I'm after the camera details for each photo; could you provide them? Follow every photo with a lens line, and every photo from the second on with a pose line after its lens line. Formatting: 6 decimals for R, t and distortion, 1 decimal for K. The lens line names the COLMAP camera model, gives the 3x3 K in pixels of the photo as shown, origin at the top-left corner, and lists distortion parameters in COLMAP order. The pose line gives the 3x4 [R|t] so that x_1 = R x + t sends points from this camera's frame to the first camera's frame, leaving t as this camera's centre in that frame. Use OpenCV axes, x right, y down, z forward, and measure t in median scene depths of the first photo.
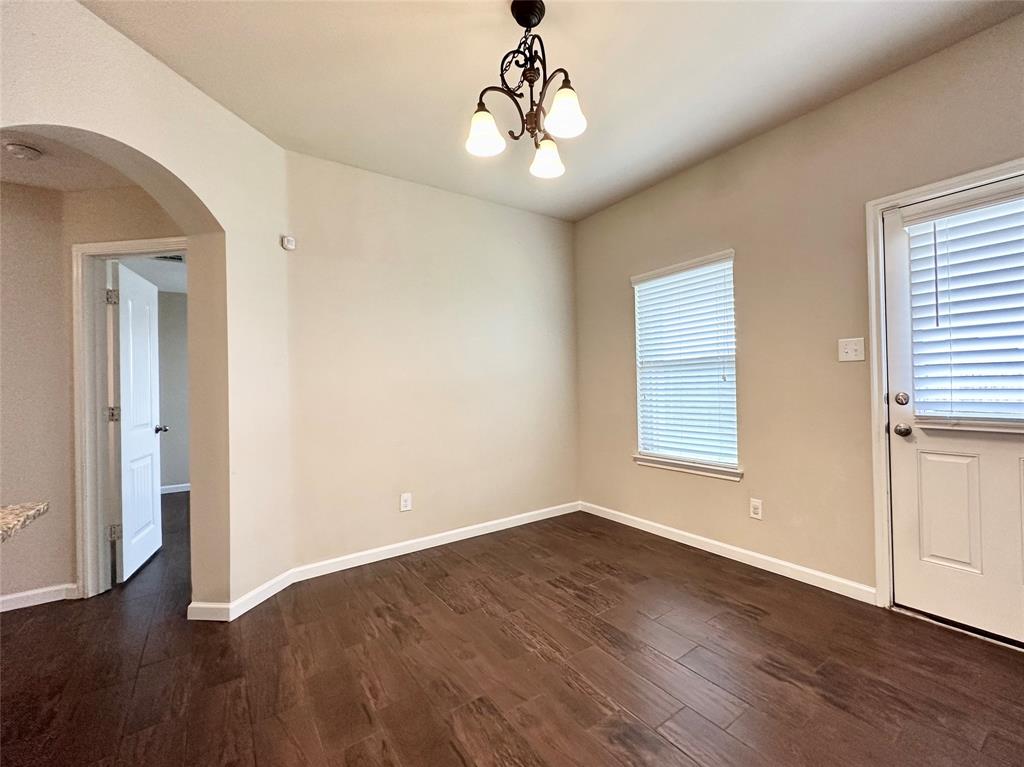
lens RADIAL K [[441.5, 0, 553.7], [0, 441.5, 380.2], [0, 0, 1]] dist [-0.000300, 0.000206]
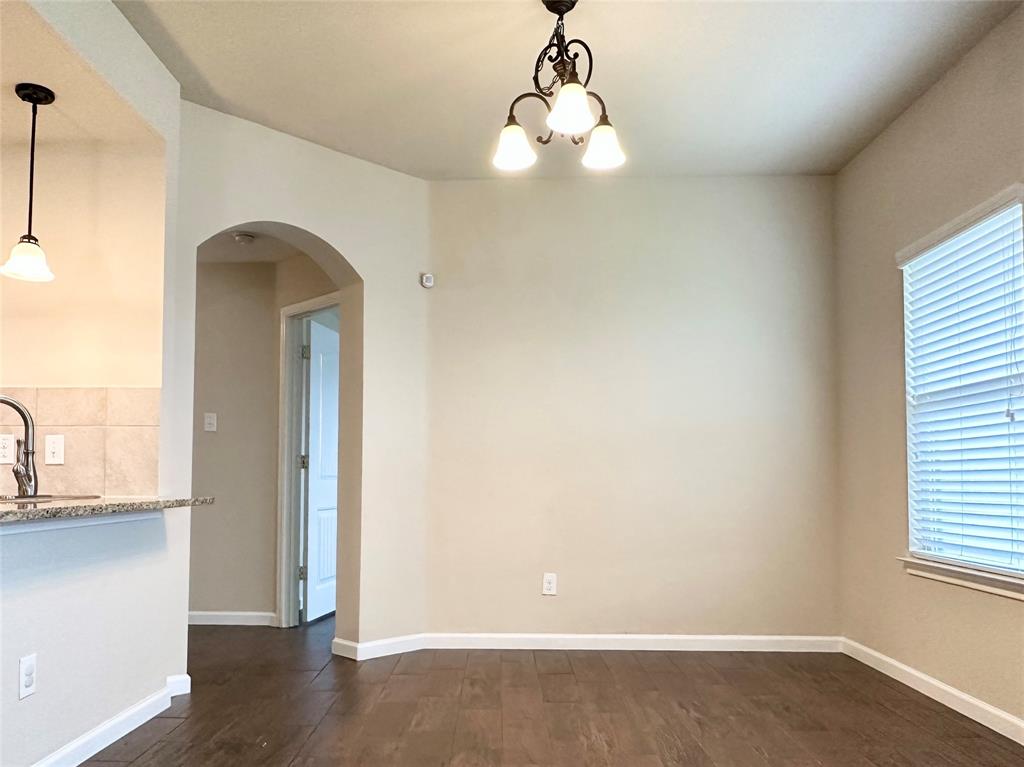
lens RADIAL K [[783.1, 0, 472.6], [0, 783.1, 437.7], [0, 0, 1]] dist [0.001430, -0.000891]
pose [[0.771768, -0.005484, -0.635880, 0.539467], [-0.014454, 0.999553, -0.026163, 0.064898], [0.635740, 0.029382, 0.771344, -0.207644]]
